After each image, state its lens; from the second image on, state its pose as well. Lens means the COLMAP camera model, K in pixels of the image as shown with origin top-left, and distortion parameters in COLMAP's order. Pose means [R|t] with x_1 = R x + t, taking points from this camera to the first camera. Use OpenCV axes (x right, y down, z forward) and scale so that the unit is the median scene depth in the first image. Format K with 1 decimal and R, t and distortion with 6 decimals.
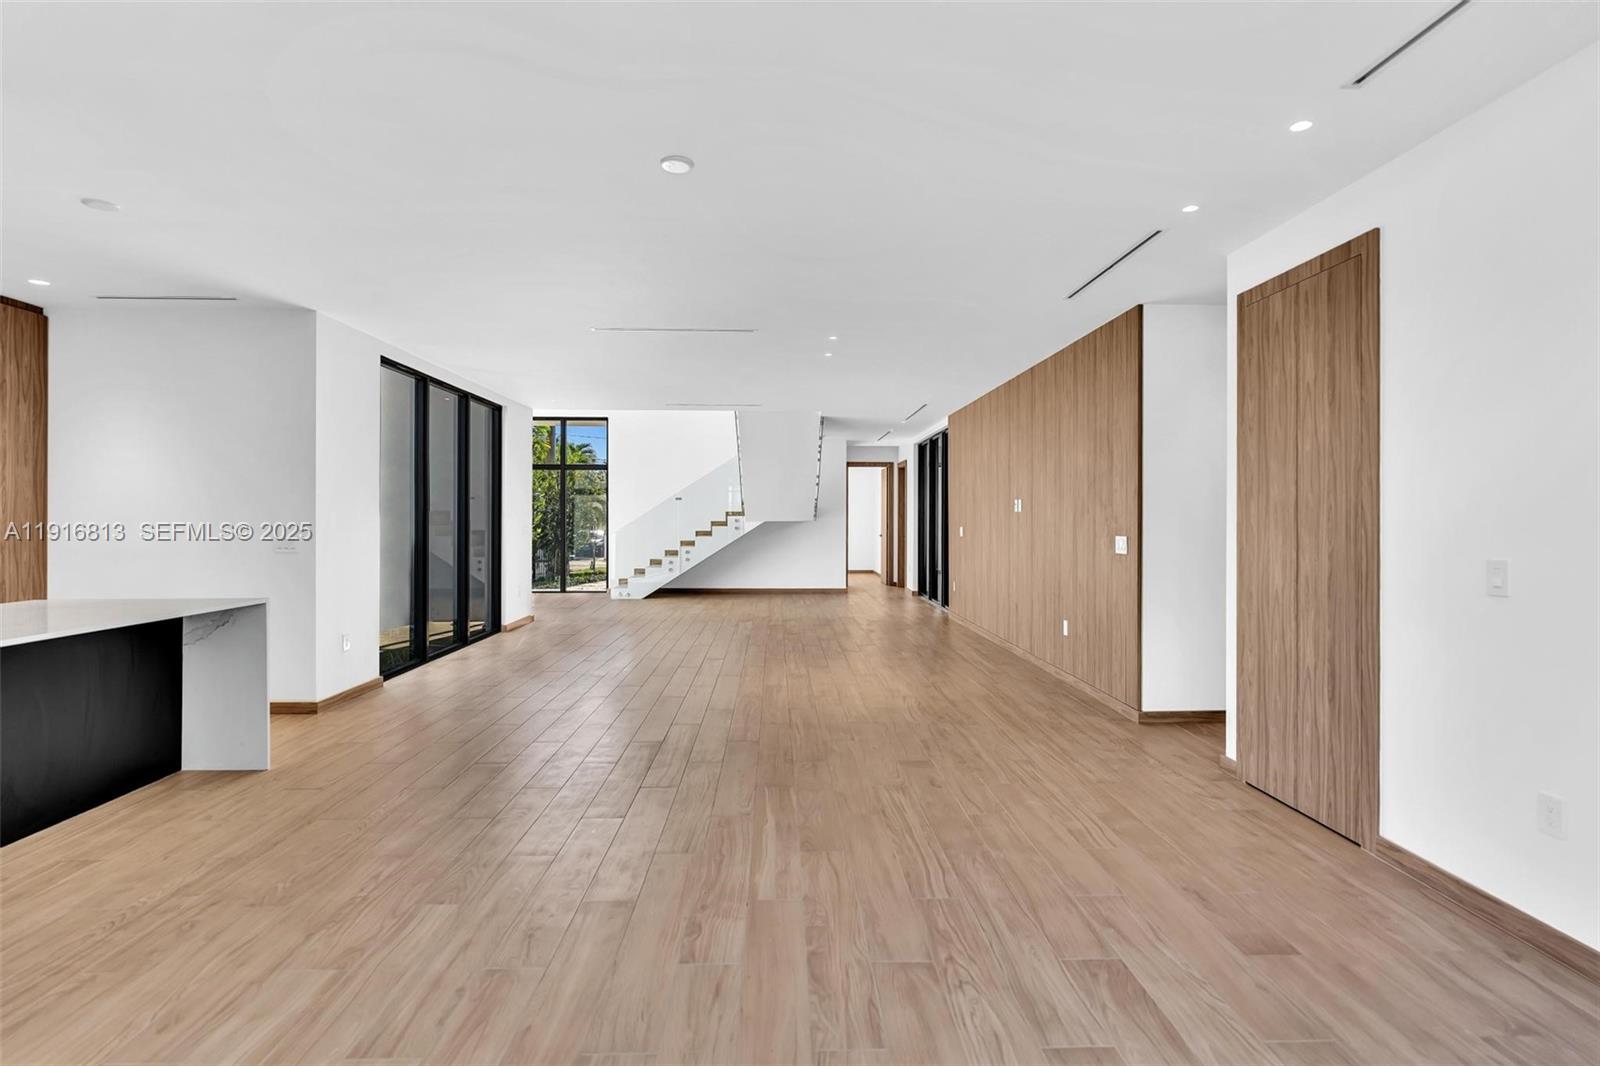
lens RADIAL K [[772.0, 0, 800.3], [0, 772.0, 521.4], [0, 0, 1]] dist [-0.007813, 0.000612]
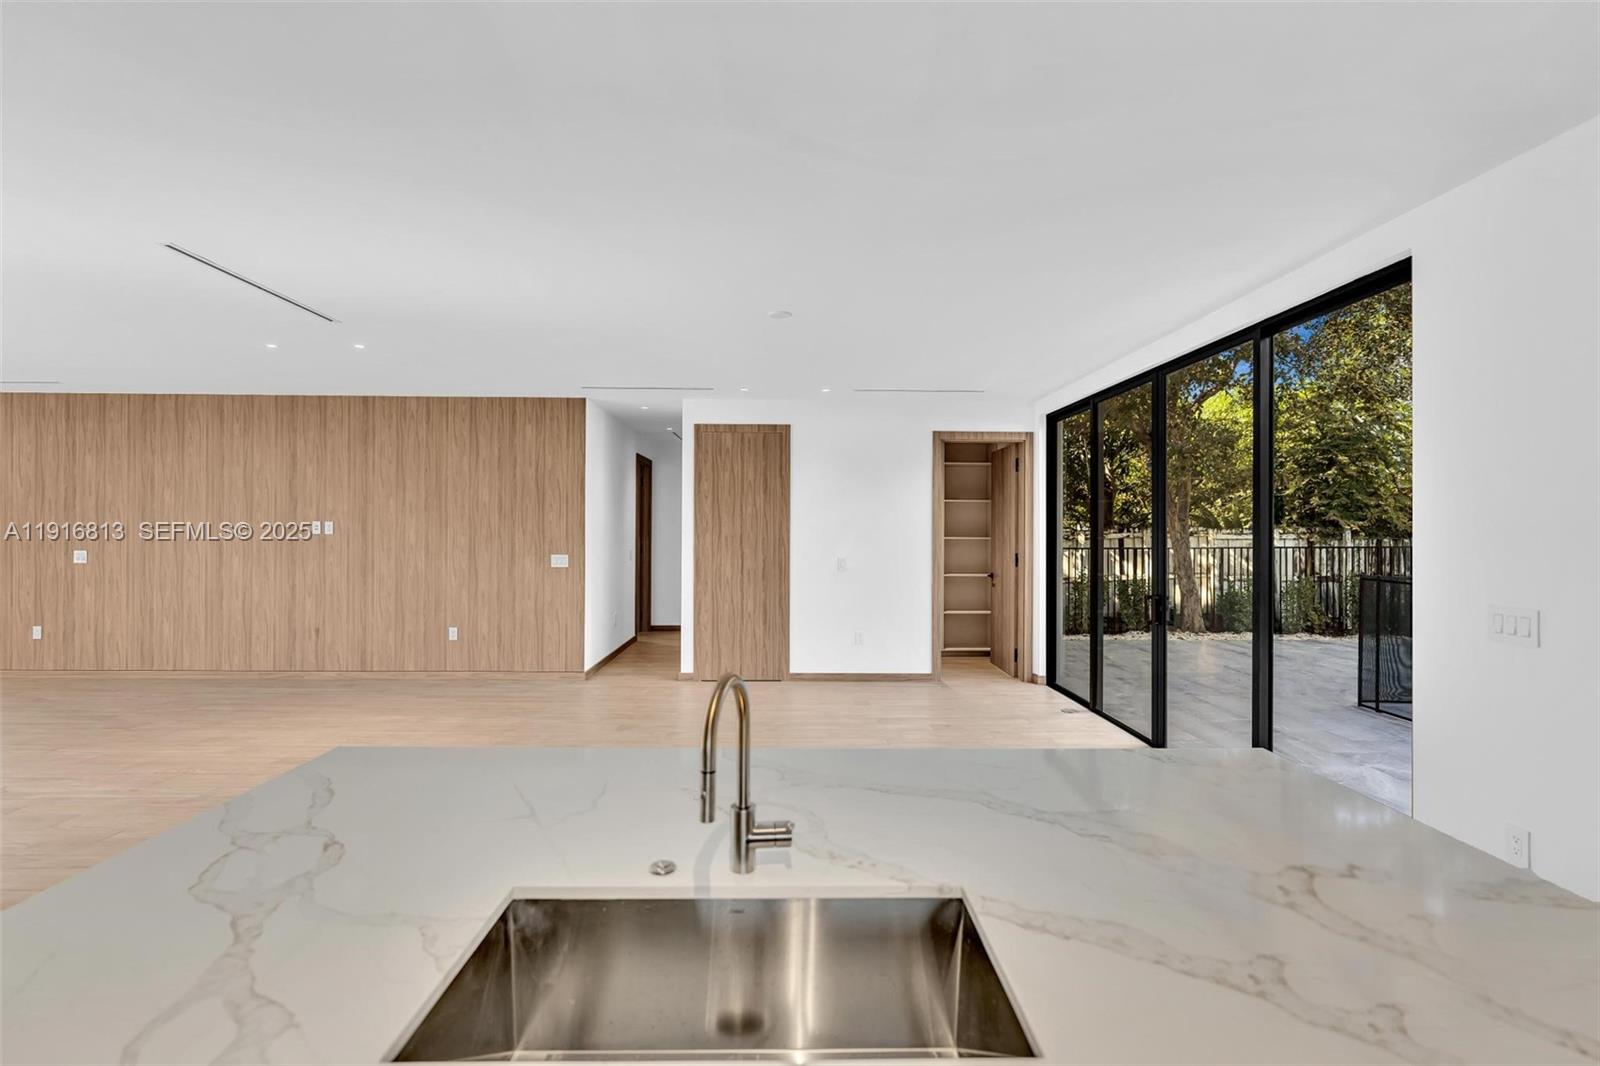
lens RADIAL K [[723.9, 0, 802.4], [0, 723.9, 527.0], [0, 0, 1]] dist [-0.006957, 0.000408]
pose [[0.013642, 0.005863, 0.999890, -1.131922], [-0.001330, 0.999982, -0.005845, -0.030800], [-0.999906, -0.001250, 0.013650, 0.677260]]
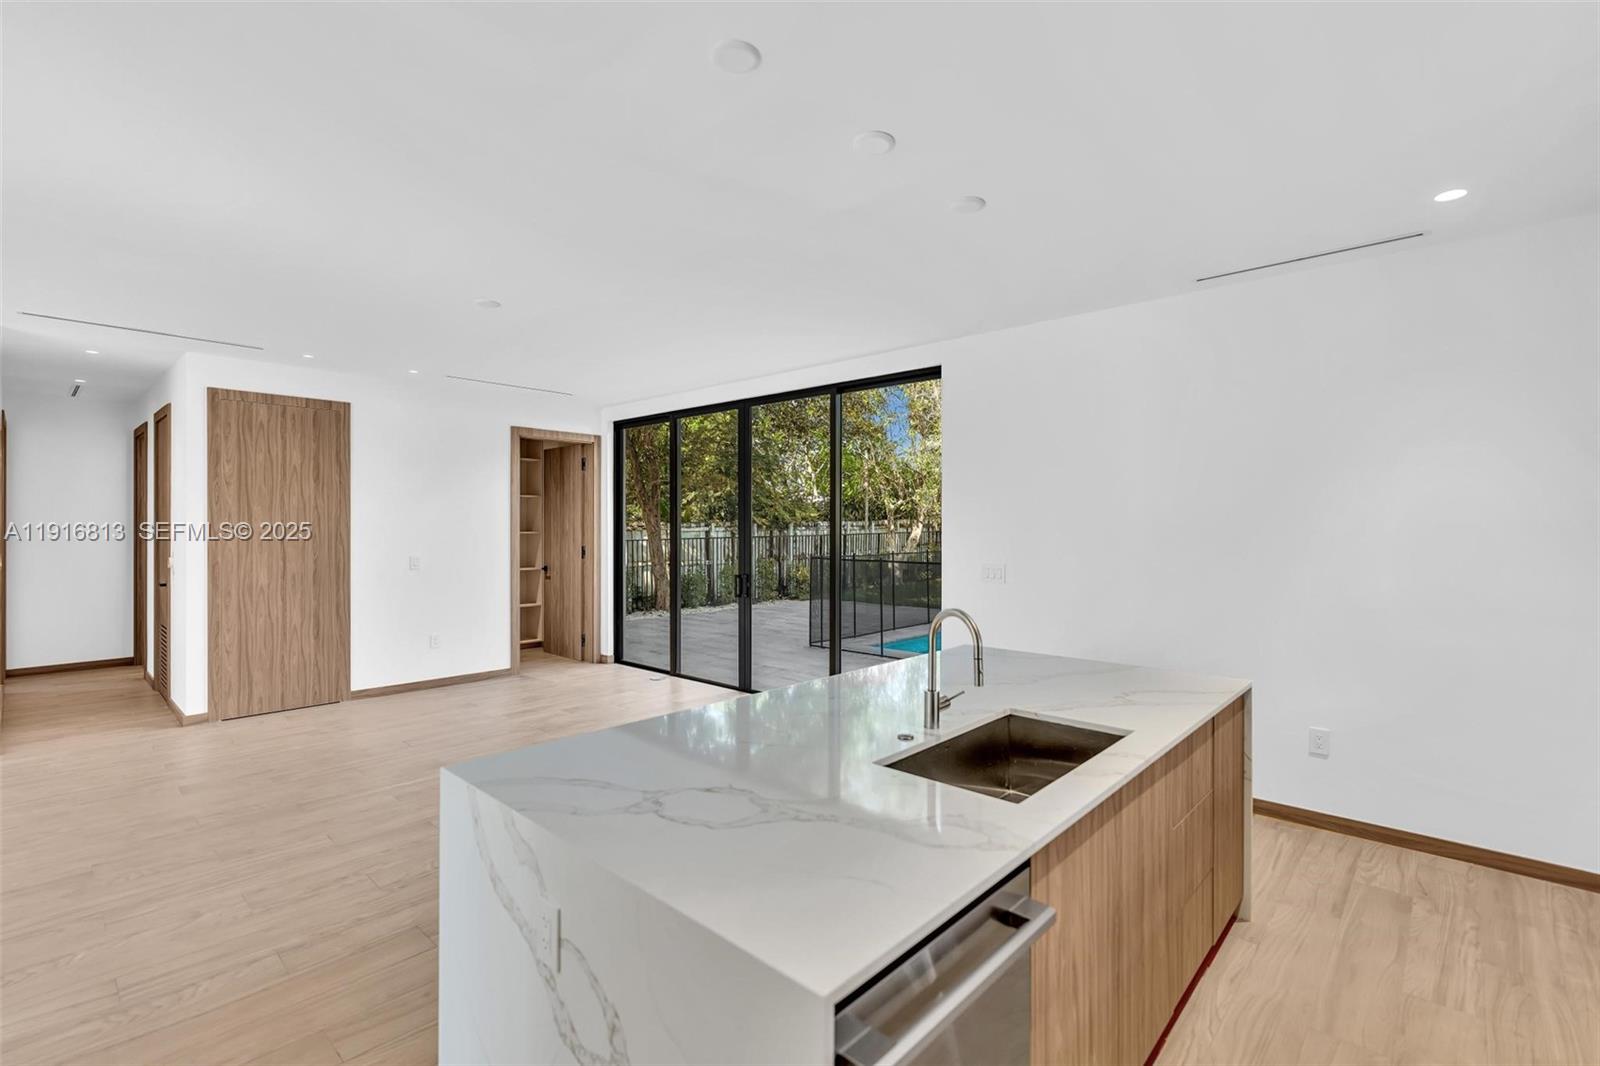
lens RADIAL K [[723.9, 0, 814.8], [0, 723.9, 525.4], [0, 0, 1]] dist [-0.006957, 0.000408]
pose [[-0.721502, 0.001335, 0.692411, -1.122153], [0.002556, 0.999996, 0.000736, -0.032532], [-0.692408, 0.002301, -0.721503, 1.127364]]
